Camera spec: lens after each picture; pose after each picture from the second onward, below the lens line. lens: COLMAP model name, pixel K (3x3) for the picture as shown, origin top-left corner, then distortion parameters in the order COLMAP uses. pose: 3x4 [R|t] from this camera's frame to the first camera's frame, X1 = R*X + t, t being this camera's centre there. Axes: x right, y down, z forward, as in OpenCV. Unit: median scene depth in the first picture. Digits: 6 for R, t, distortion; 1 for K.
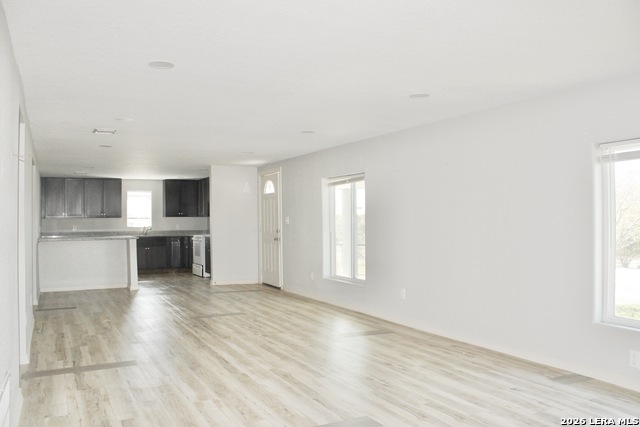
lens RADIAL K [[539.2, 0, 320.0], [0, 539.2, 213.5], [0, 0, 1]] dist [-0.108271, 0.014418]
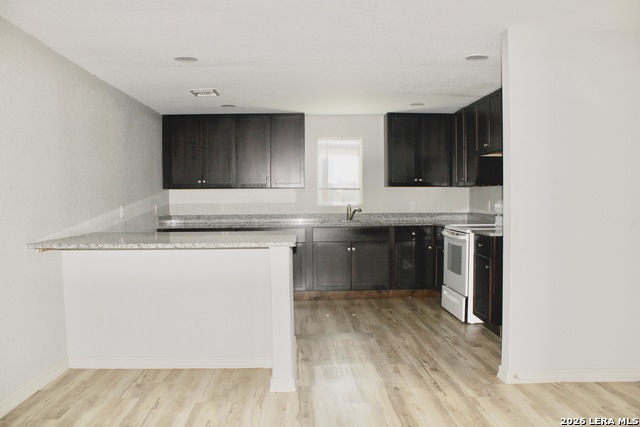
lens RADIAL K [[539.2, 0, 320.0], [0, 539.2, 213.5], [0, 0, 1]] dist [-0.108271, 0.014418]
pose [[0.905664, 0.016082, -0.423690, -0.145446], [0.002428, 0.999067, 0.043112, 0.010965], [0.423988, -0.040074, 0.904781, 0.565737]]
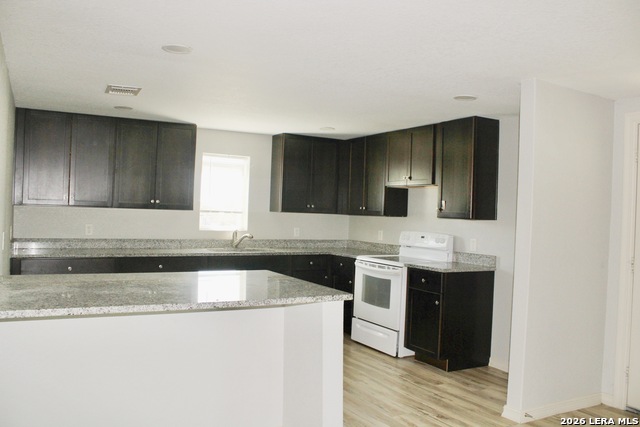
lens RADIAL K [[539.2, 0, 320.0], [0, 539.2, 213.5], [0, 0, 1]] dist [-0.108271, 0.014418]
pose [[0.998734, 0.040712, 0.029543, -0.300094], [-0.041166, 0.999041, 0.014915, -0.000654], [-0.028908, -0.016112, 0.999452, 0.578377]]
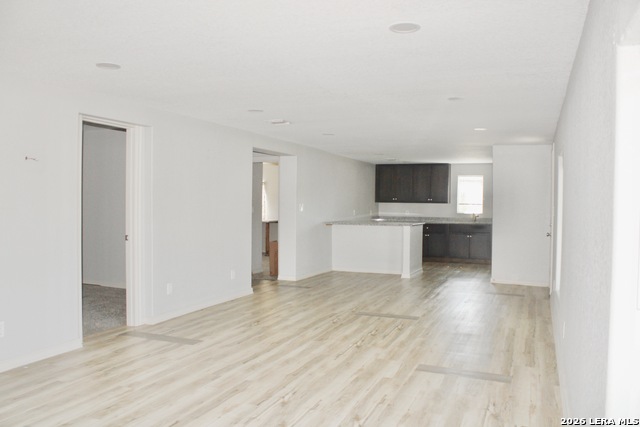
lens RADIAL K [[539.2, 0, 320.0], [0, 539.2, 213.5], [0, 0, 1]] dist [-0.108271, 0.014418]
pose [[0.643781, 0.031507, -0.764561, 0.246968], [-0.007894, 0.999372, 0.034536, -0.006256], [0.765169, -0.016199, 0.643626, 0.200016]]
